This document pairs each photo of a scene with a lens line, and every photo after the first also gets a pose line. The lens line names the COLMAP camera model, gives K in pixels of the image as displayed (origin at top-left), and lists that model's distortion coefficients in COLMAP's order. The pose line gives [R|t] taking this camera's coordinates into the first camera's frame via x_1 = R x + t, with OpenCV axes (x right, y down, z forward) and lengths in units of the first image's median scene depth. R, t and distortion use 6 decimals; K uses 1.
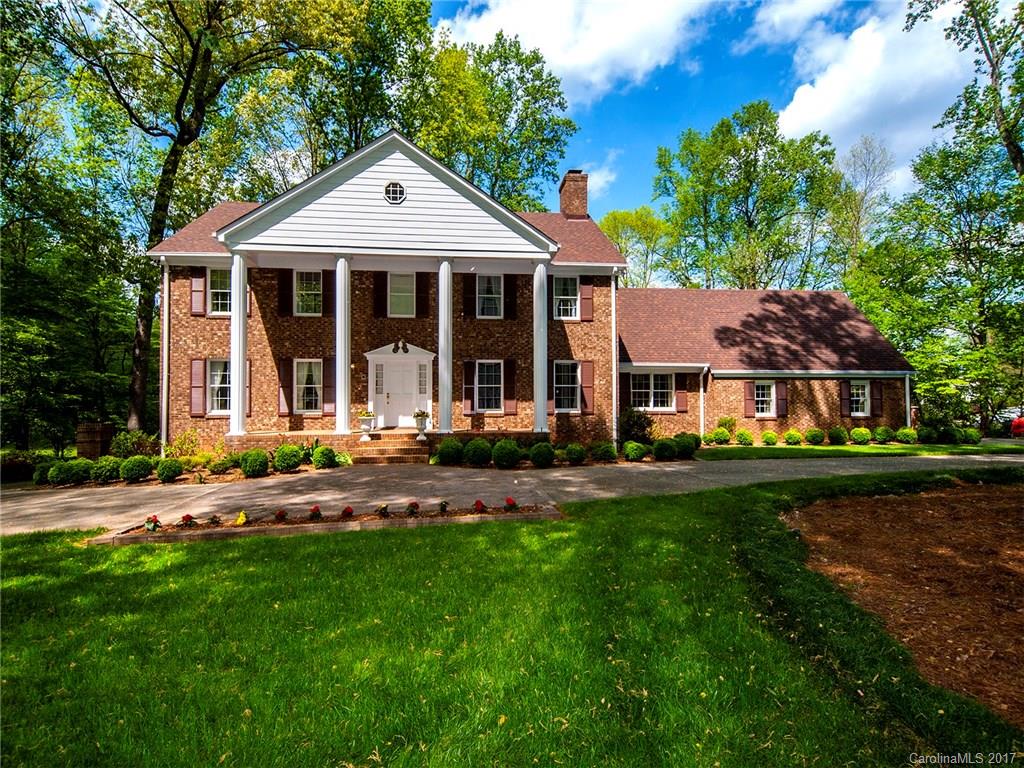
lens RADIAL K [[537.0, 0, 512.0], [0, 537.0, 384.0], [0, 0, 1]] dist [0.005674, 0.000384]
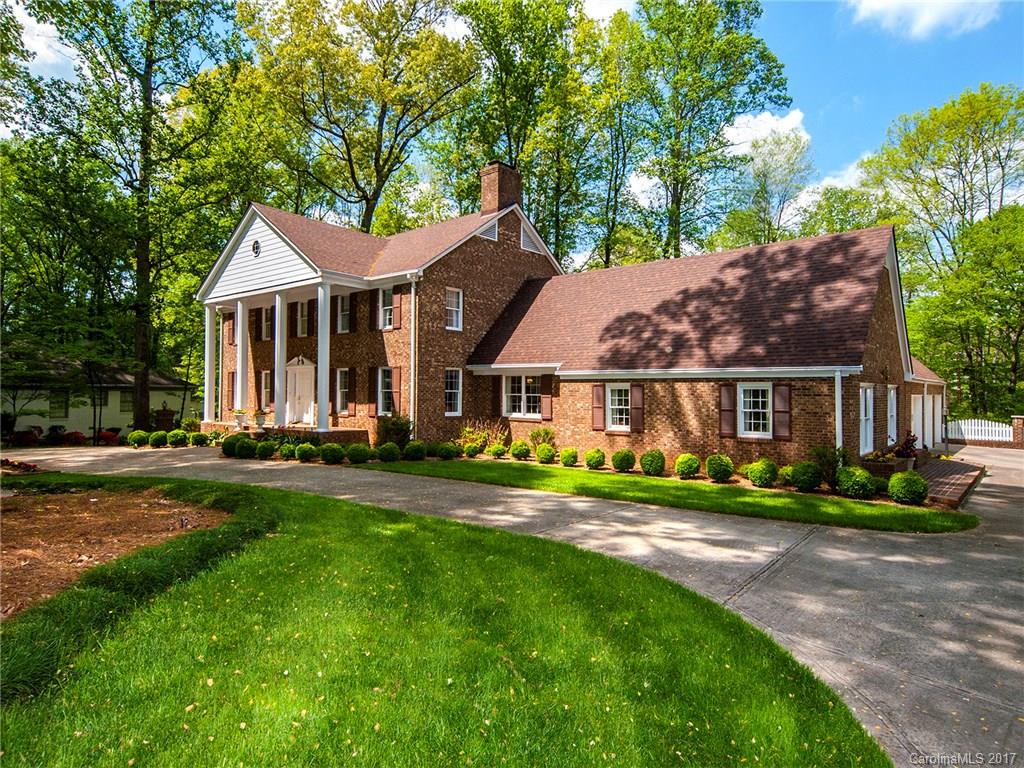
lens RADIAL K [[597.2, 0, 512.0], [0, 597.2, 384.0], [0, 0, 1]] dist [0.002282, 0.000348]
pose [[0.703054, -0.000655, -0.711137, 0.975507], [0.016811, 0.999735, 0.015700, -0.021626], [0.710938, -0.022993, 0.702879, 0.298015]]
